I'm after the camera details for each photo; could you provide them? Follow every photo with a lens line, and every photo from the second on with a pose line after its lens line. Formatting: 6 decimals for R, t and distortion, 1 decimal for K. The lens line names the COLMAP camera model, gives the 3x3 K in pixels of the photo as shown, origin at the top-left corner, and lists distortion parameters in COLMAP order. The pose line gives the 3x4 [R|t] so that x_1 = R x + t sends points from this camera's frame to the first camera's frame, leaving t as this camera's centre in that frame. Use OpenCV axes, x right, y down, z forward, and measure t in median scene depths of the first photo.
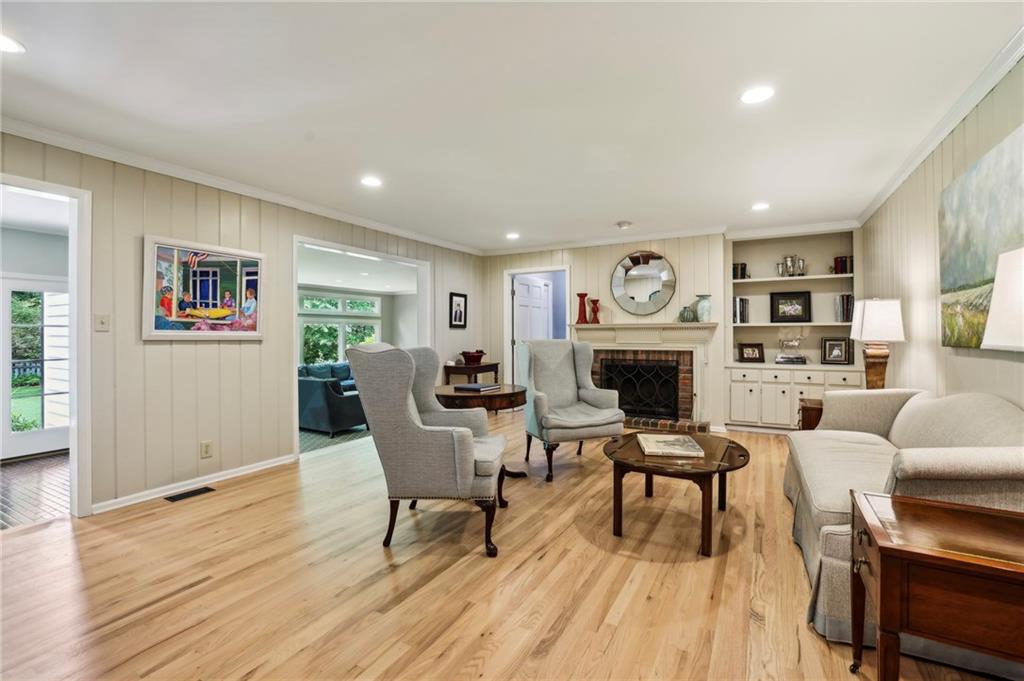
lens RADIAL K [[448.1, 0, 514.7], [0, 448.1, 332.0], [0, 0, 1]] dist [-0.024526, 0.005800]
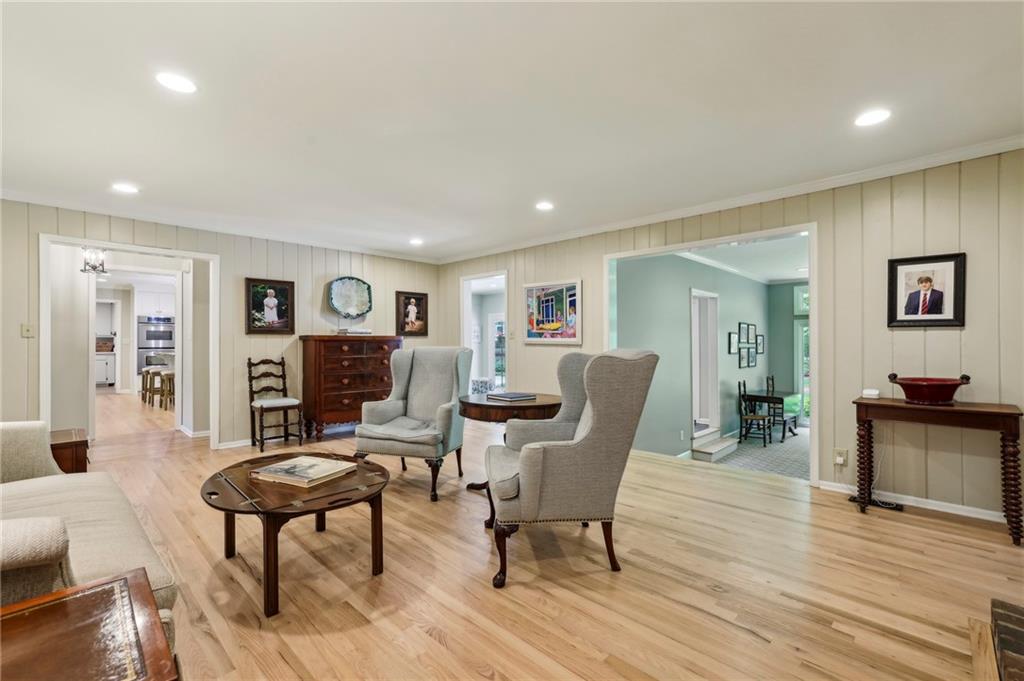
lens RADIAL K [[448.1, 0, 510.3], [0, 448.1, 343.0], [0, 0, 1]] dist [-0.024526, 0.005800]
pose [[-0.253092, -0.001704, -0.967441, 0.905109], [-0.000483, 0.999999, -0.001635, 0.018467], [0.967442, 0.000053, -0.253093, 1.365548]]
